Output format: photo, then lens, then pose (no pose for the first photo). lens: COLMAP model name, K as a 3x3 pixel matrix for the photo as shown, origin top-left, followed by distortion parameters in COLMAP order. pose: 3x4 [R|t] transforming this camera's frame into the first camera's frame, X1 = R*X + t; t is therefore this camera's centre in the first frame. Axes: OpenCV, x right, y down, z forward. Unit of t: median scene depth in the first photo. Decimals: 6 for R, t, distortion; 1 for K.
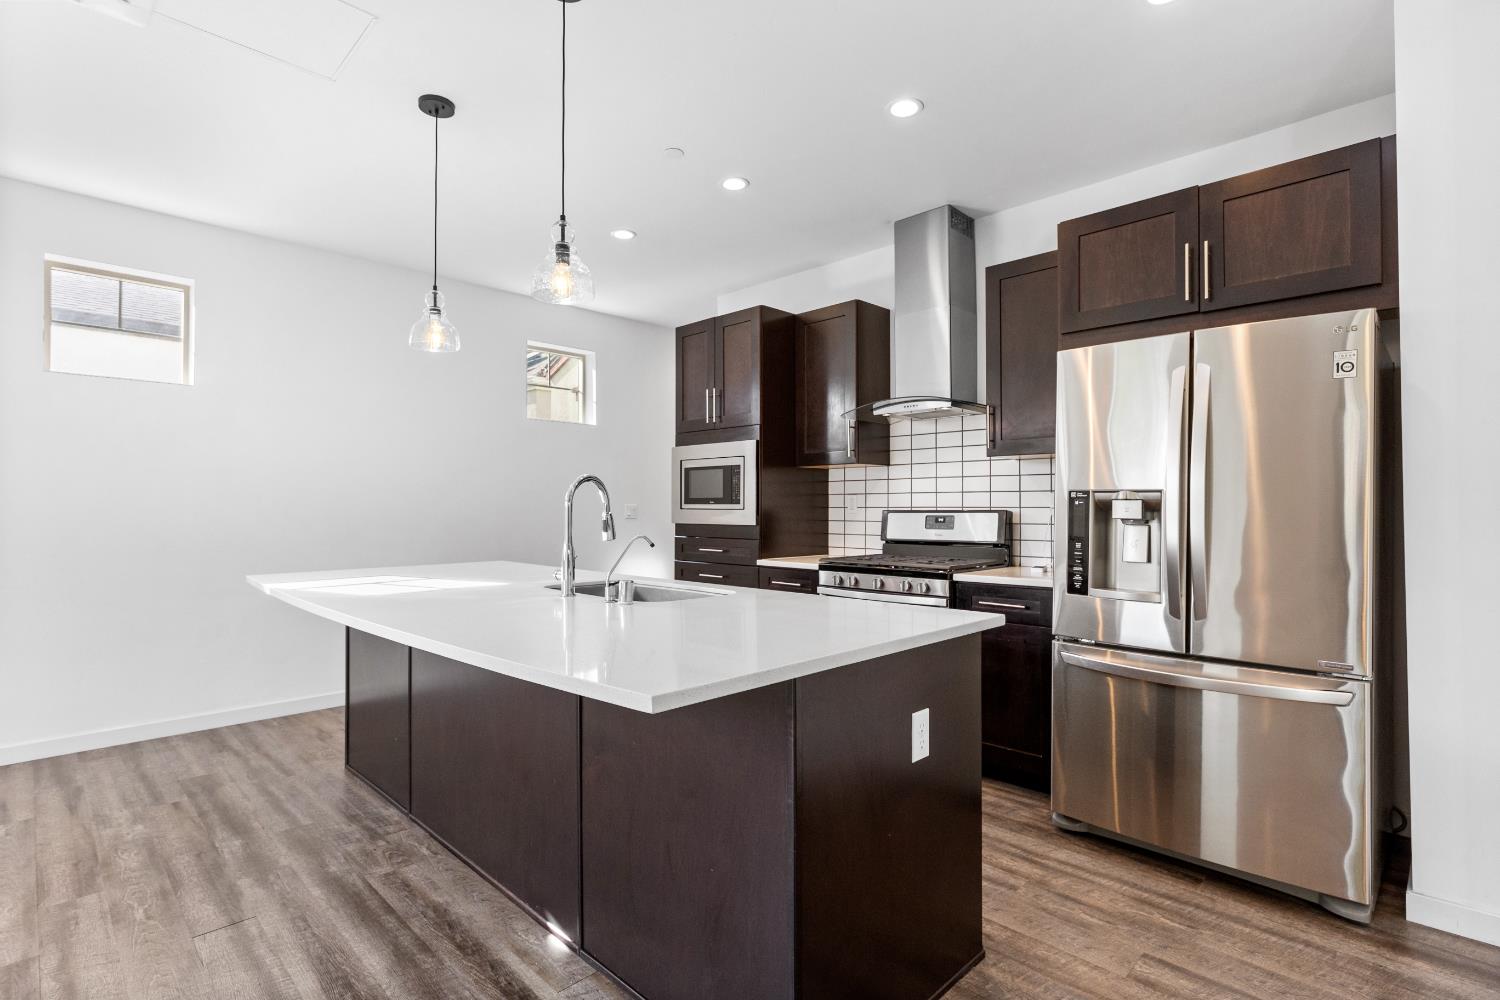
lens RADIAL K [[716.2, 0, 750.0], [0, 716.2, 500.0], [0, 0, 1]] dist [-0.000289, -0.000383]
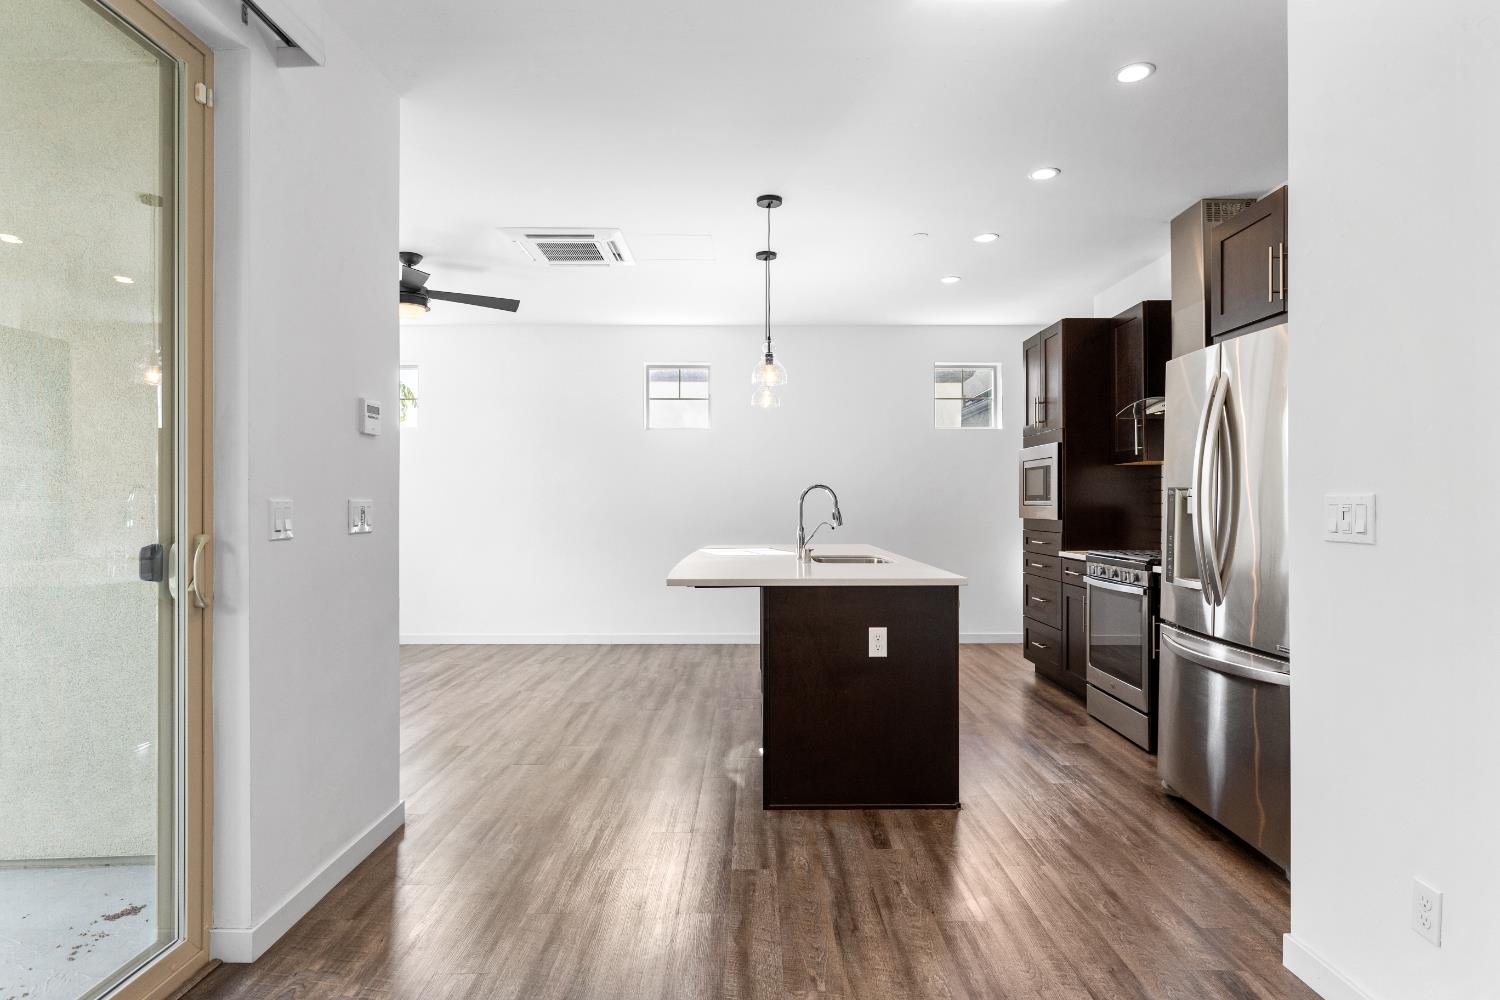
lens RADIAL K [[842.2, 0, 750.0], [0, 842.2, 500.0], [0, 0, 1]] dist [0.001450, 0.000141]
pose [[0.698148, -0.004327, -0.715941, 0.778697], [0.008258, 0.999964, 0.002009, -0.002452], [0.715906, -0.007315, 0.698158, -0.311728]]
